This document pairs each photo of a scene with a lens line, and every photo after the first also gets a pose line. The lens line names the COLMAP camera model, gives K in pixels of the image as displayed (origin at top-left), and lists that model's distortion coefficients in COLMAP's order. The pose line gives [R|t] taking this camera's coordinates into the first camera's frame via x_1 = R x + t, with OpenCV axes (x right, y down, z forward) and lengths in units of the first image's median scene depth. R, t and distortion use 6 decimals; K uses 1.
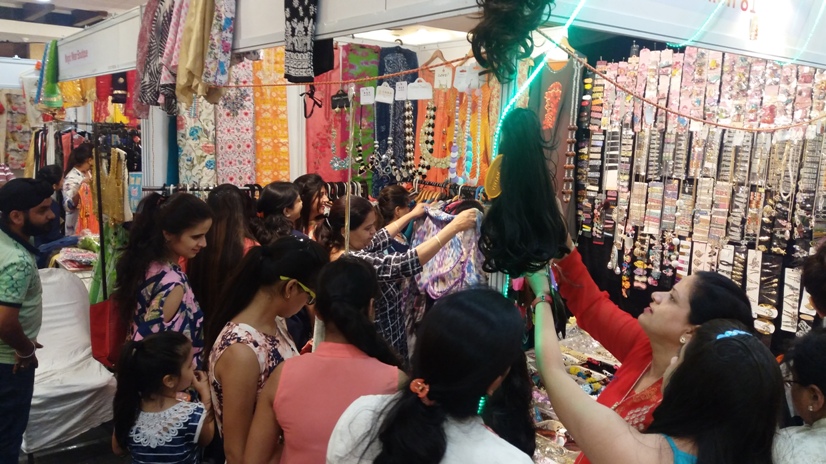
lens RADIAL K [[692.8, 0, 413.0], [0, 692.8, 232.0], [0, 0, 1]] dist [0.141892, -0.251094]
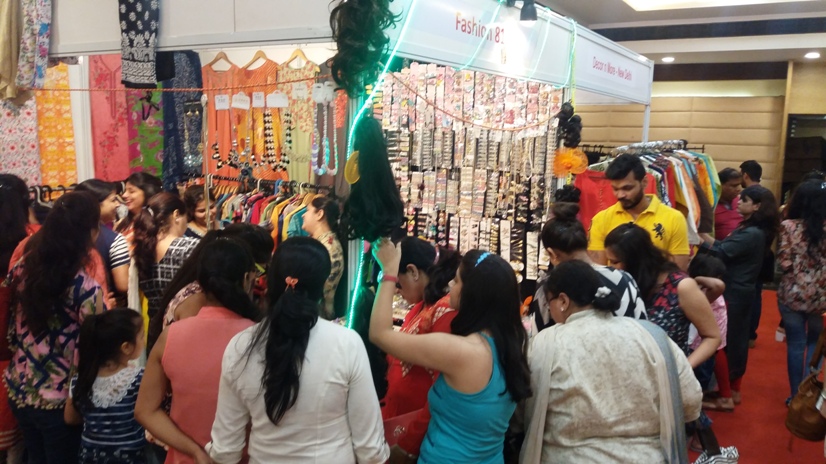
lens RADIAL K [[692.8, 0, 413.0], [0, 692.8, 232.0], [0, 0, 1]] dist [0.141892, -0.251094]
pose [[0.936329, -0.060455, 0.345881, -0.124636], [0.058291, 0.998161, 0.016664, 0.015252], [-0.346252, 0.004559, 0.938130, -0.153262]]
